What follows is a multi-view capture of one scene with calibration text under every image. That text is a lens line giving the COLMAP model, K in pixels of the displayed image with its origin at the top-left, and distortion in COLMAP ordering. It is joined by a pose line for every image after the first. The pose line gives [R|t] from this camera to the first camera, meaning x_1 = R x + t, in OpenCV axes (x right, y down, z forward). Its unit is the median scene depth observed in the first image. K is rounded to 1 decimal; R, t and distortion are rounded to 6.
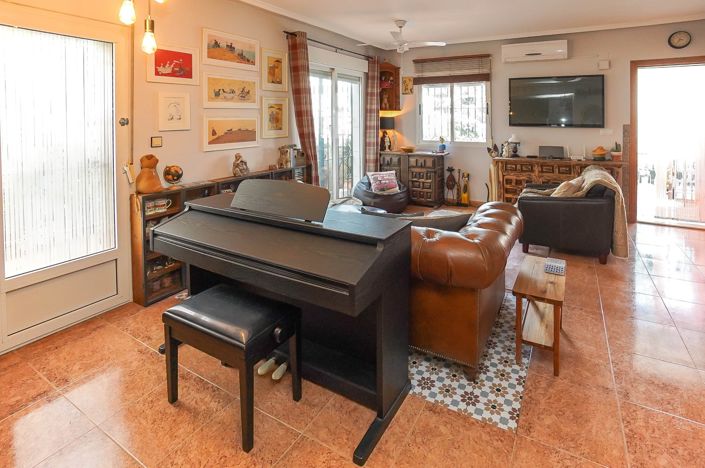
lens RADIAL K [[350.8, 0, 350.7], [0, 350.8, 243.6], [0, 0, 1]] dist [-0.044510, 0.000504]
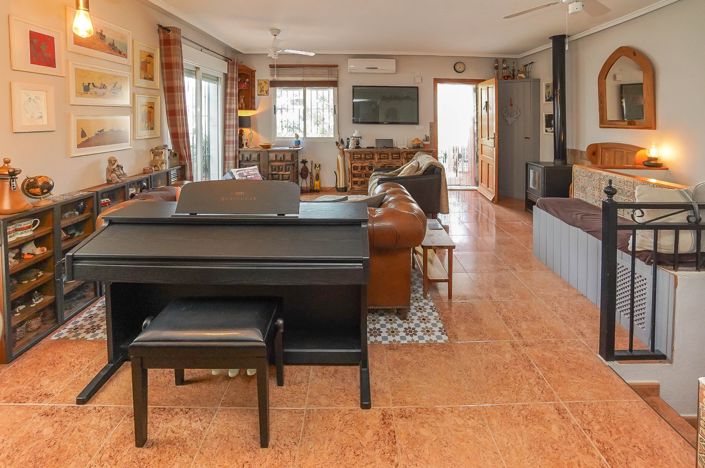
lens RADIAL K [[316.7, 0, 352.5], [0, 316.7, 234.0], [0, 0, 1]] dist [-0.061620, 0.017178]
pose [[0.853187, -0.166696, 0.494251, -0.202776], [0.160353, 0.985494, 0.055572, -0.011983], [-0.496345, 0.031841, 0.867541, 0.029388]]
